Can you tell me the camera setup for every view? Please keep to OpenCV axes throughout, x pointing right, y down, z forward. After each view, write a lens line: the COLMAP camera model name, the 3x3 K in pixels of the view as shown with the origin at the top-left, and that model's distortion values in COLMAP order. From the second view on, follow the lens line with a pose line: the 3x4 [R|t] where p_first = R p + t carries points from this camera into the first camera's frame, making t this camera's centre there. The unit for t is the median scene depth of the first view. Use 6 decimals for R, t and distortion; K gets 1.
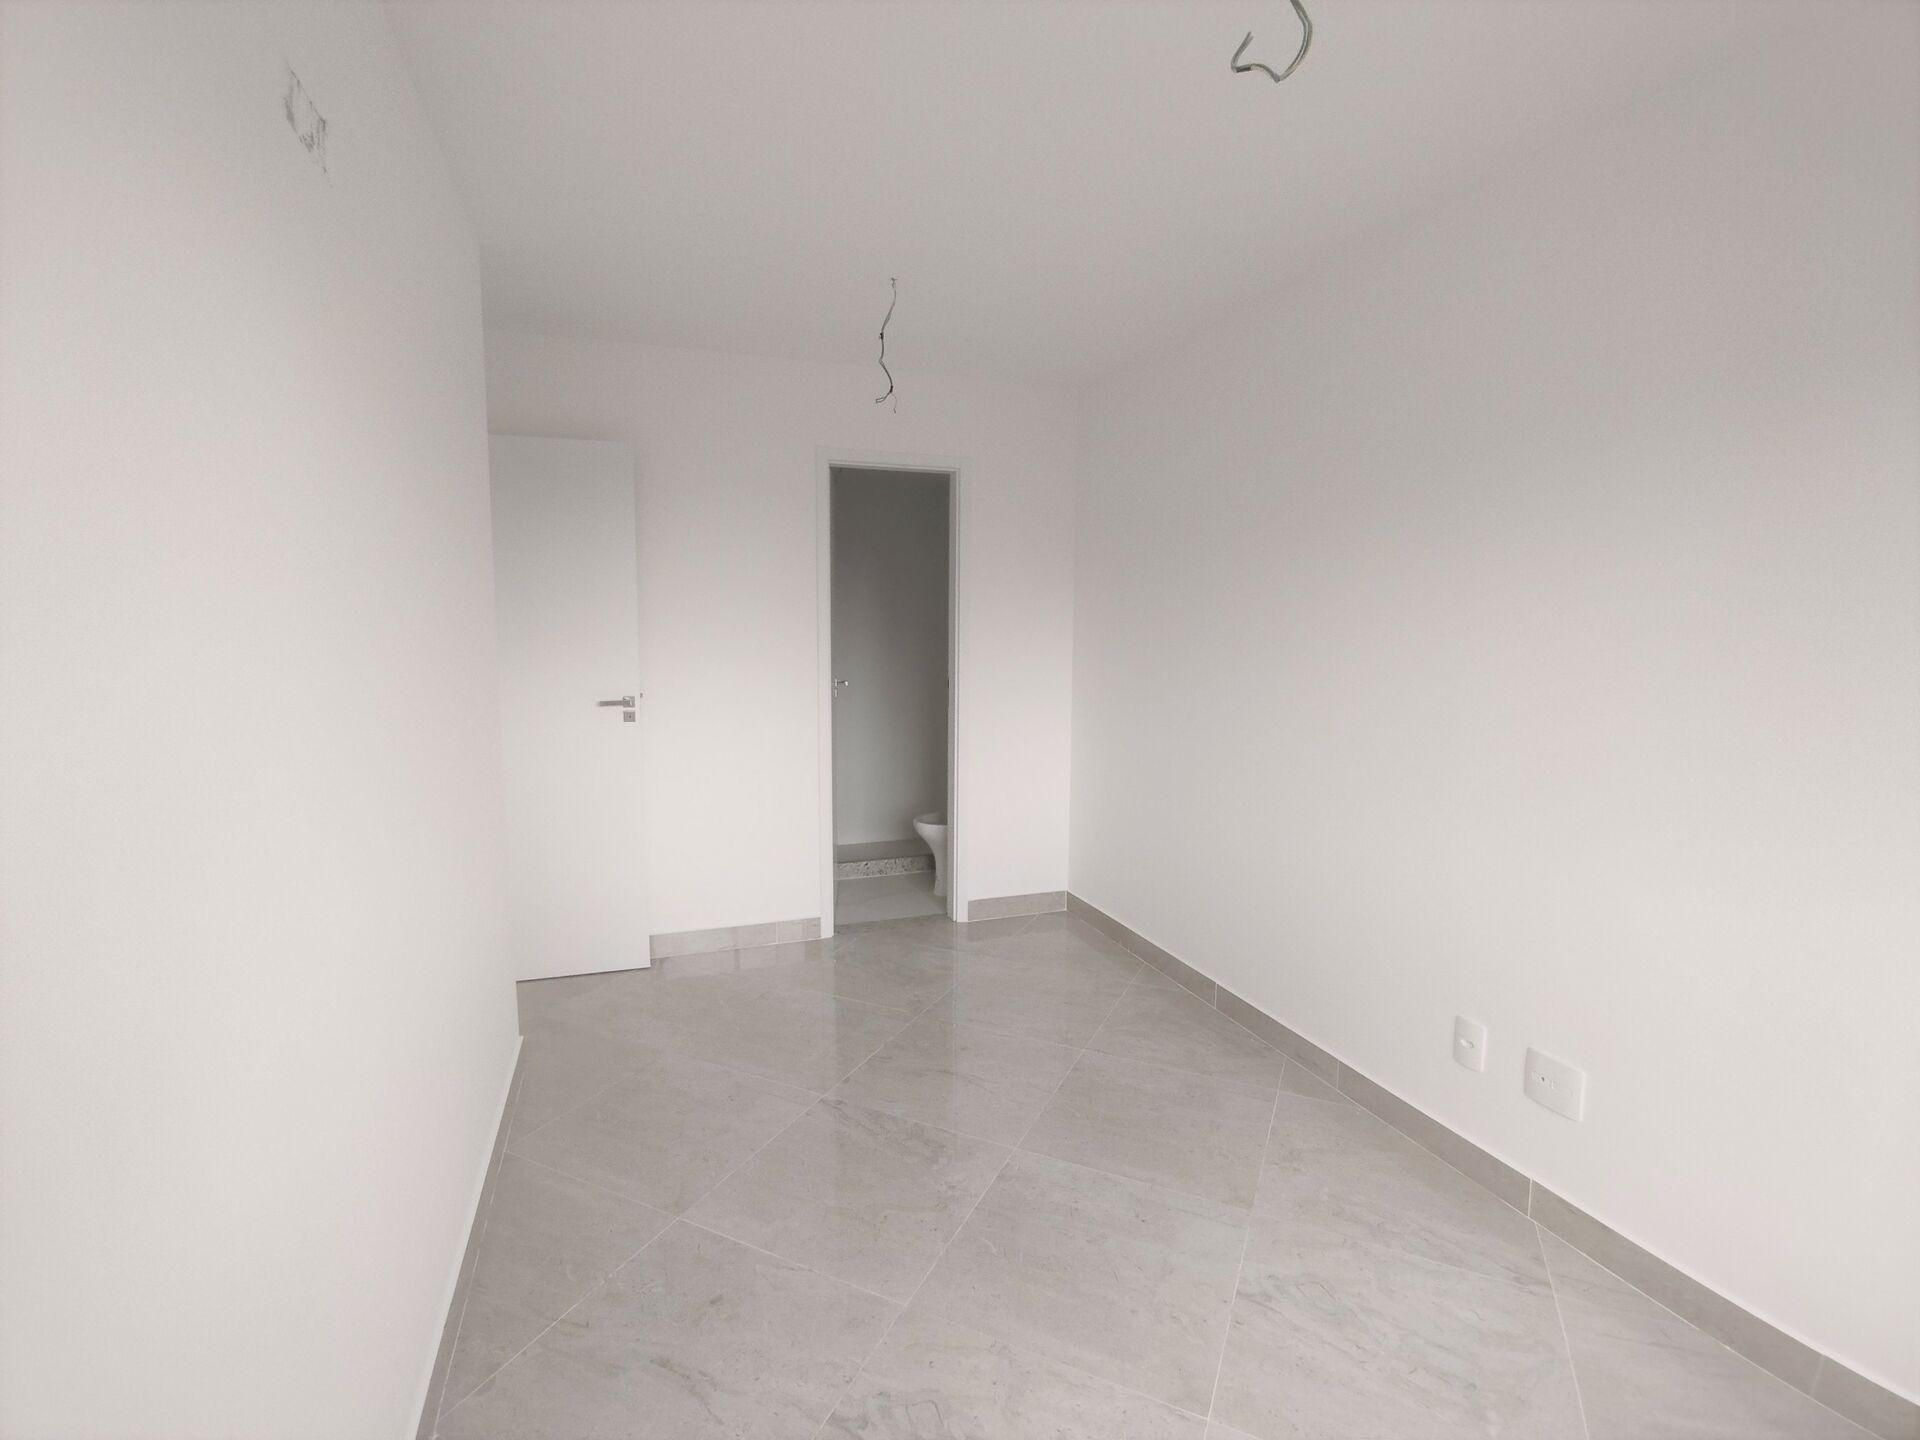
lens RADIAL K [[876.7, 0, 956.3], [0, 876.7, 734.5], [0, 0, 1]] dist [-0.004696, -0.000661]
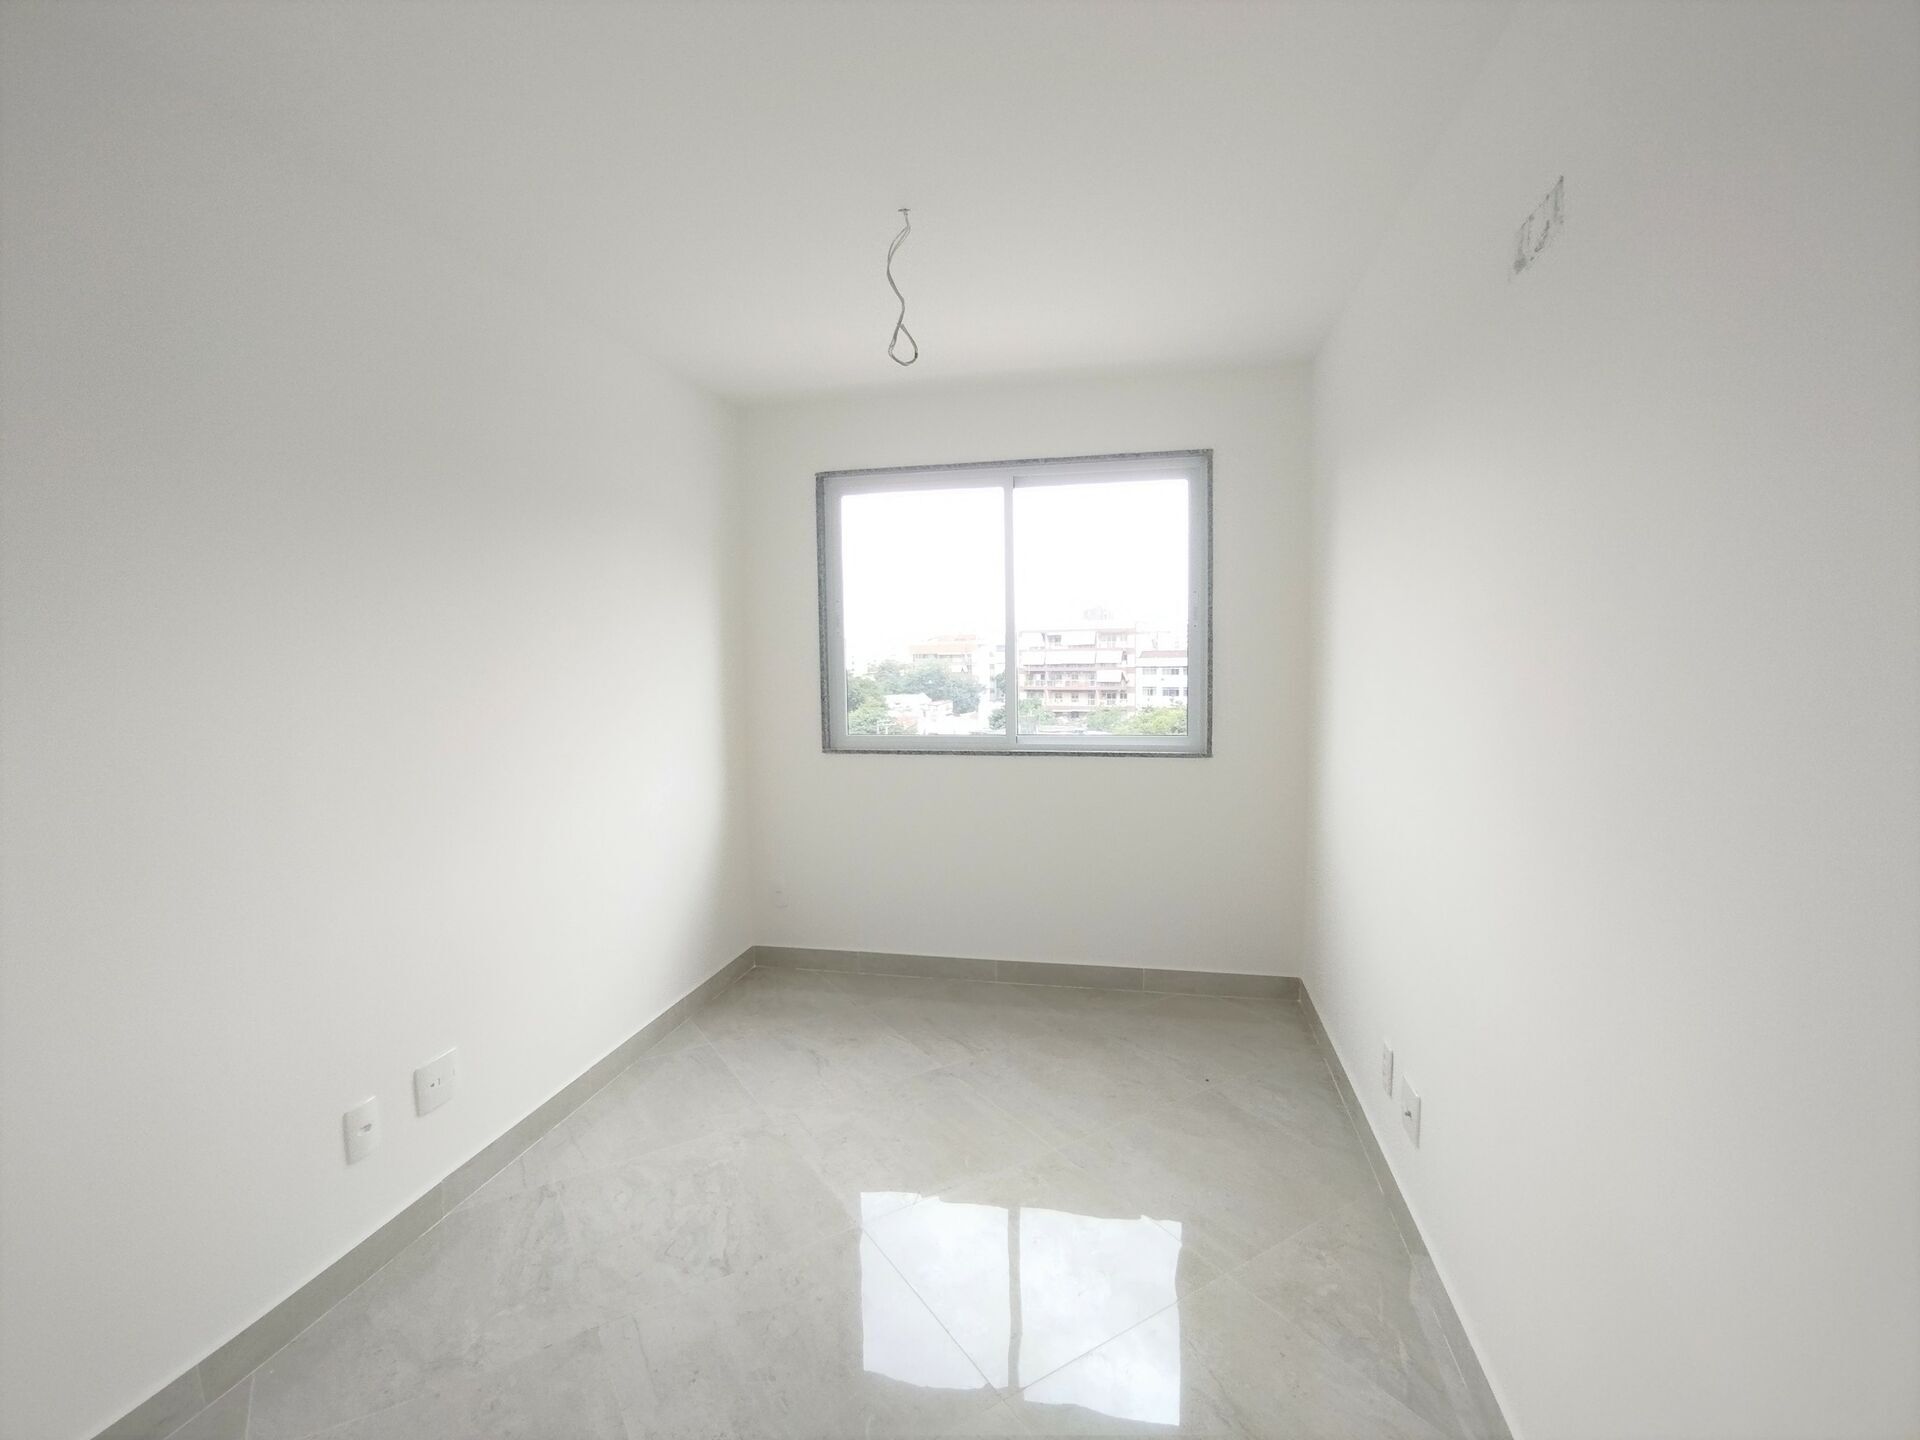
lens RADIAL K [[876.7, 0, 949.2], [0, 876.7, 724.1], [0, 0, 1]] dist [-0.004696, -0.000661]
pose [[-0.839933, -0.034733, 0.541577, -0.425026], [0.082270, 0.978266, 0.190332, -0.190210], [-0.536417, 0.204422, -0.818821, 1.448614]]
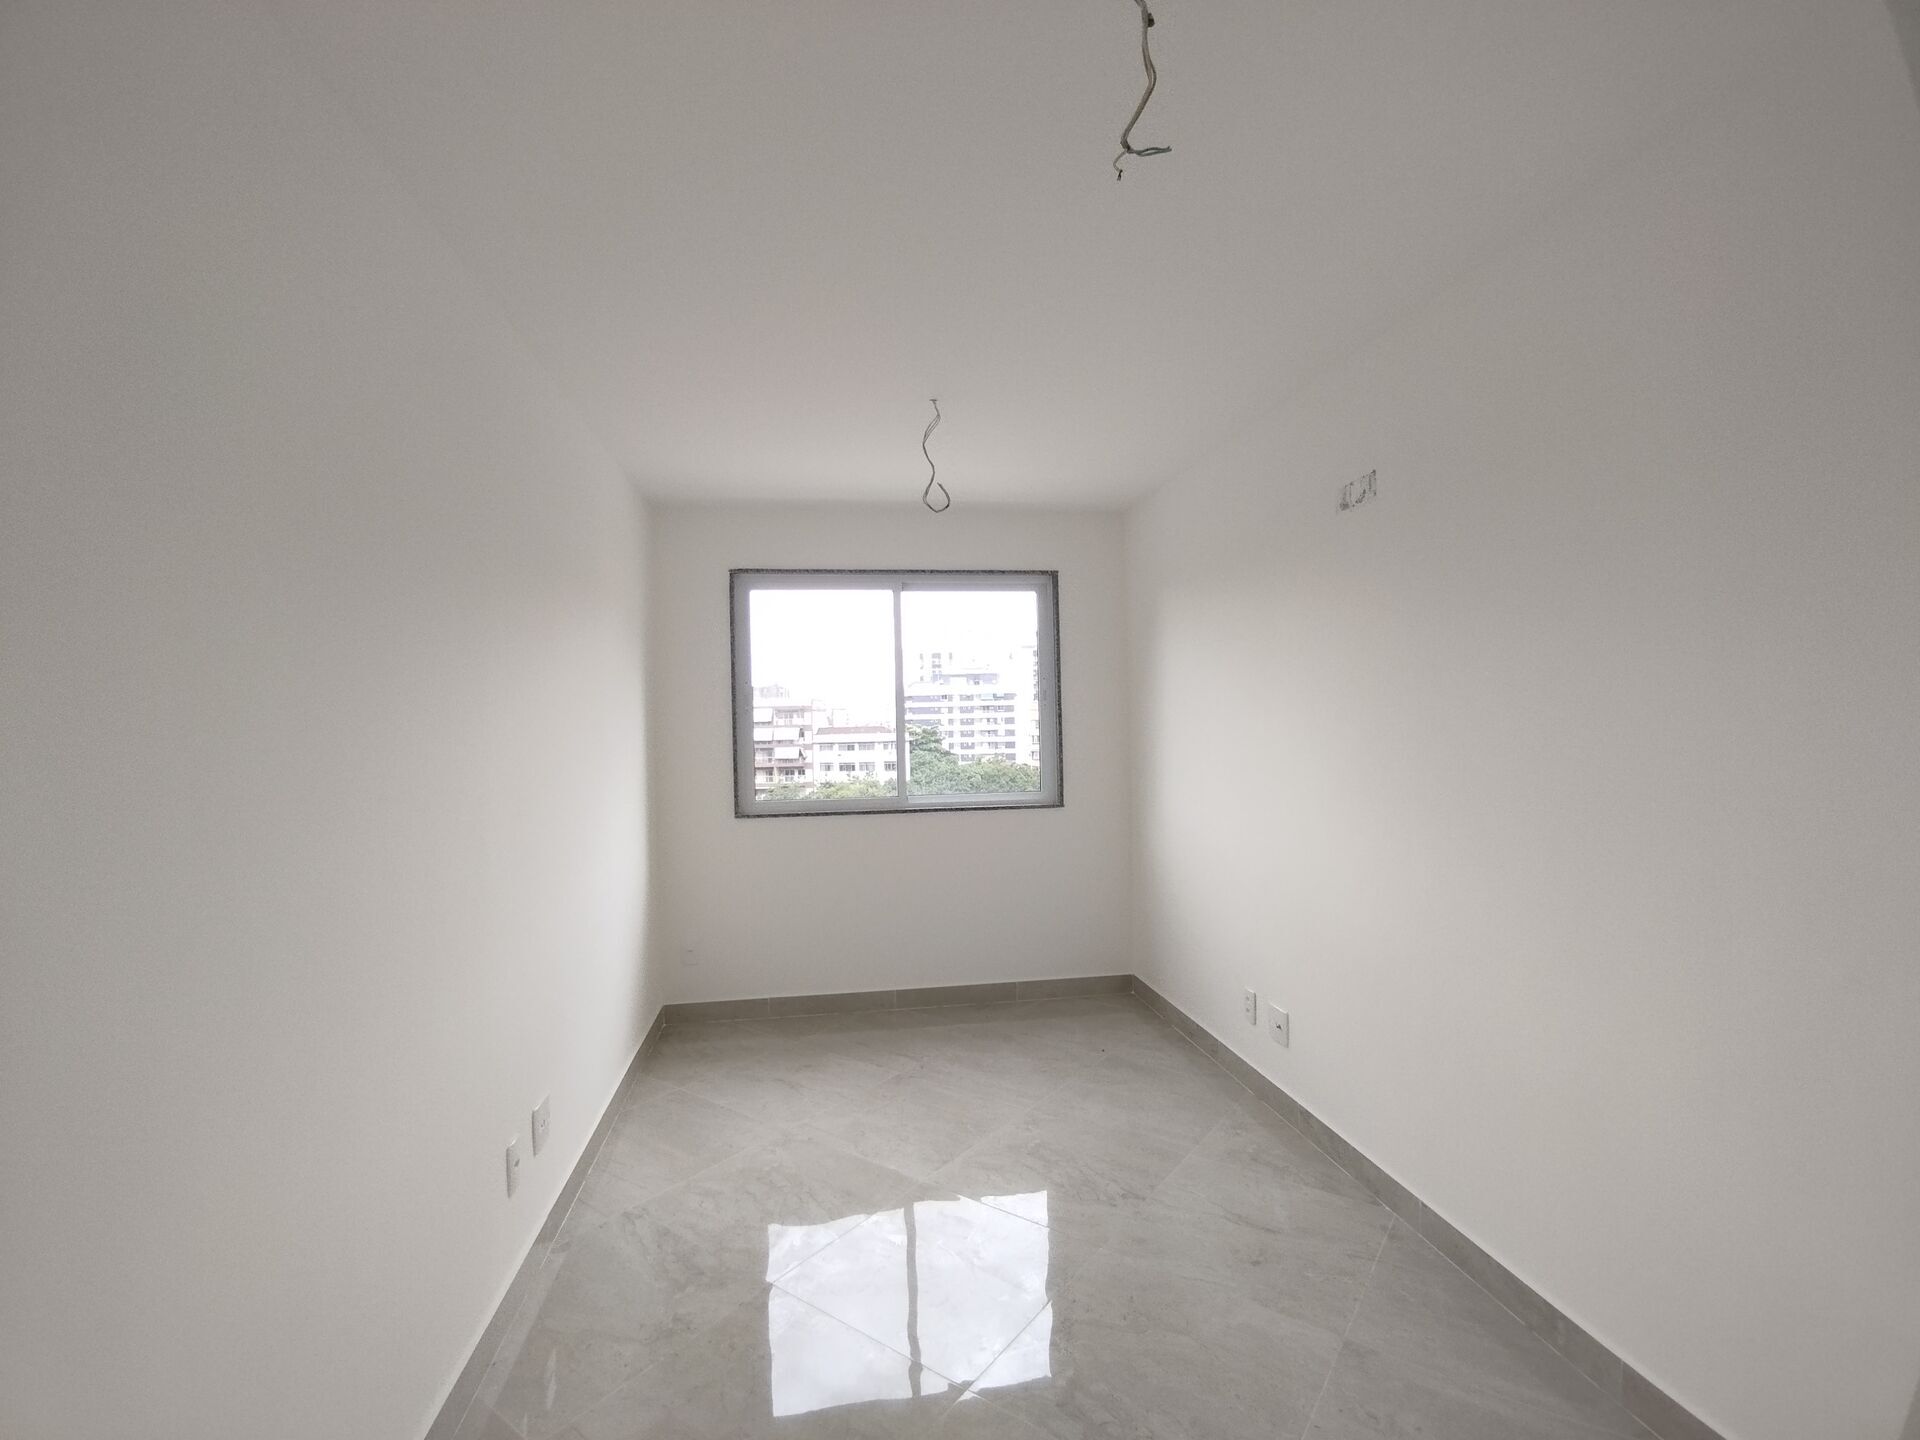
lens RADIAL K [[876.7, 0, 949.7], [0, 876.7, 724.7], [0, 0, 1]] dist [-0.004696, -0.000661]
pose [[-0.979131, 0.015849, 0.202609, -0.099979], [0.042509, 0.990873, 0.127917, -0.256244], [-0.198733, 0.133860, -0.970869, 1.949631]]
